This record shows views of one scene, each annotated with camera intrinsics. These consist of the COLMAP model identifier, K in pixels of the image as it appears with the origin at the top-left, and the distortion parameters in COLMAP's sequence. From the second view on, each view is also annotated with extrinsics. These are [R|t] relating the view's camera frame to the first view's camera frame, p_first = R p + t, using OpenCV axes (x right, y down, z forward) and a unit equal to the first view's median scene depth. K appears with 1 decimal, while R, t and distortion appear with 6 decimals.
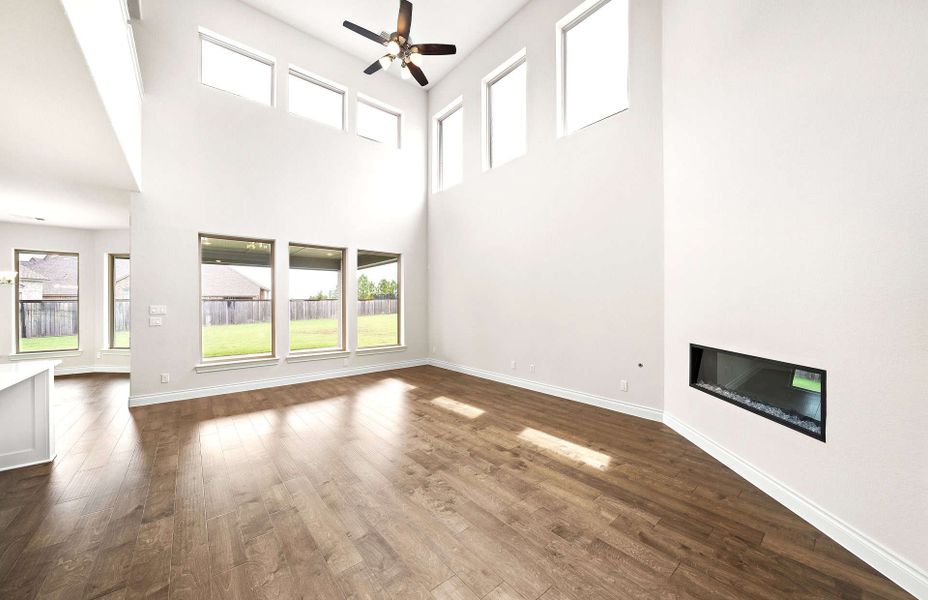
lens RADIAL K [[333.4, 0, 464.5], [0, 333.4, 303.8], [0, 0, 1]] dist [-0.005101, 0.000012]
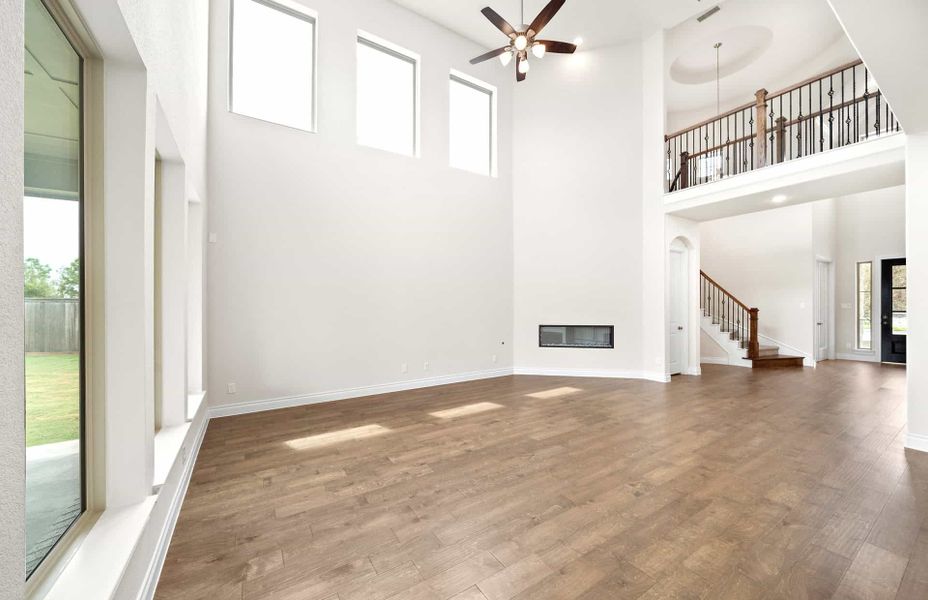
lens RADIAL K [[339.9, 0, 464.2], [0, 339.9, 303.1], [0, 0, 1]] dist [-0.001685, -0.000039]
pose [[0.130738, 0.007571, 0.991388, -1.185197], [0.007528, 0.999934, -0.008629, 0.003763], [-0.991388, 0.008591, 0.130672, 1.022940]]
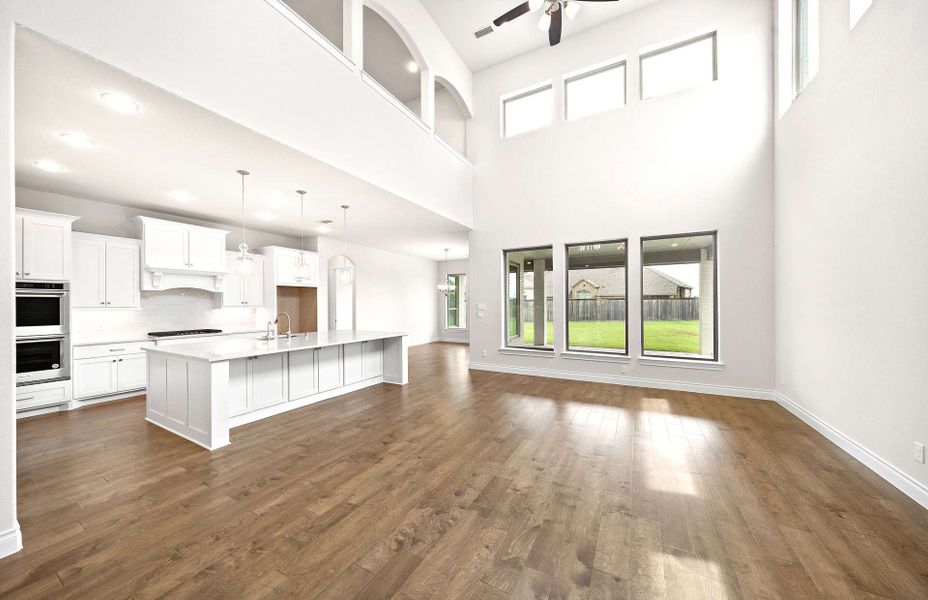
lens RADIAL K [[318.5, 0, 461.4], [0, 318.5, 303.1], [0, 0, 1]] dist [-0.003815, -0.000161]
pose [[0.359978, 0.000924, -0.932960, 0.446625], [0.001624, 0.999997, 0.001617, -0.001493], [0.932959, -0.002097, 0.359975, 0.495543]]
